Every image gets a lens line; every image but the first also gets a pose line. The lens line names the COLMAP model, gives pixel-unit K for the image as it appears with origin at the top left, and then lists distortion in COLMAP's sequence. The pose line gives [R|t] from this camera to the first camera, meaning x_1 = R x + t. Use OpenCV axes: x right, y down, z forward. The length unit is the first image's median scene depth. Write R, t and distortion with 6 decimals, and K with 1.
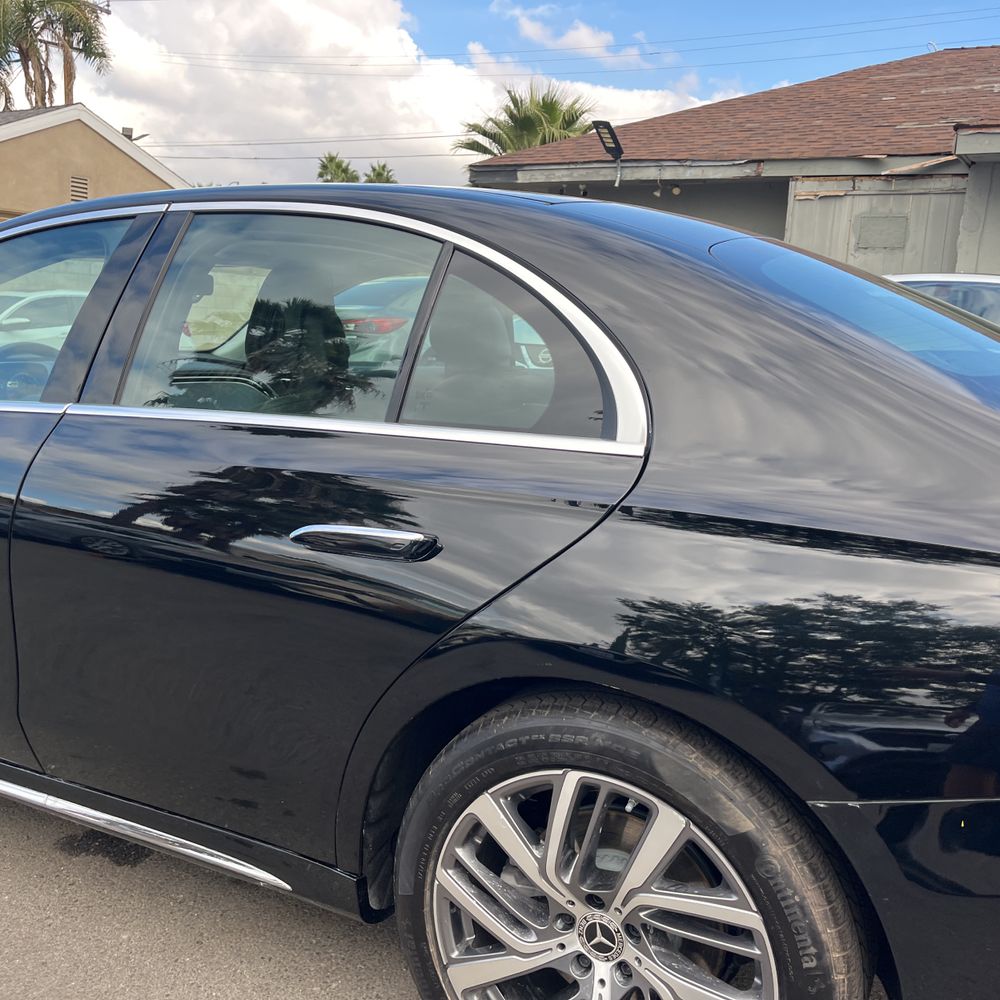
lens RADIAL K [[1019.1, 0, 500.0], [0, 1019.1, 500.0], [0, 0, 1]] dist [0.068230, -0.067251]
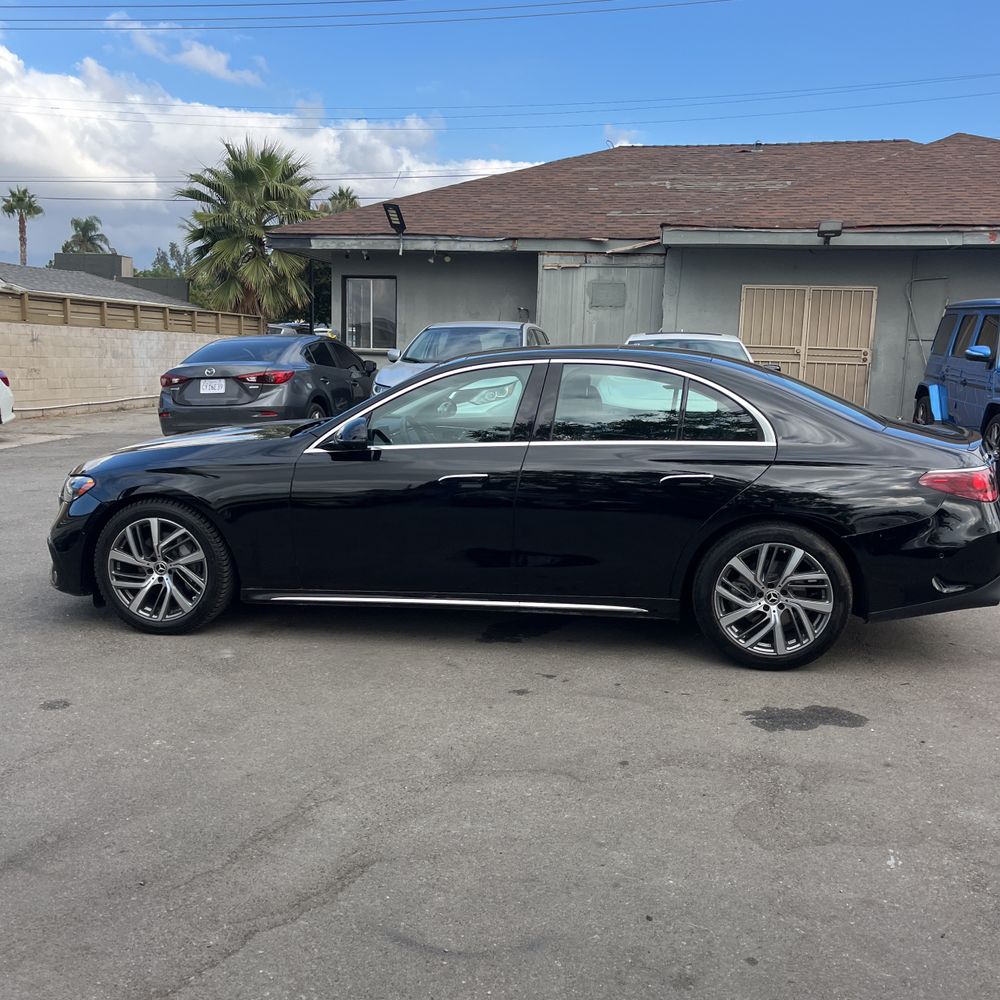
lens RADIAL K [[1045.9, 0, 474.0], [0, 1045.9, 535.2], [0, 0, 1]] dist [0.060364, -0.049933]
pose [[0.946694, -0.083311, 0.311176, -0.255304], [0.080817, 0.996509, 0.020922, 0.012985], [-0.311833, 0.005342, 0.950122, -0.259521]]
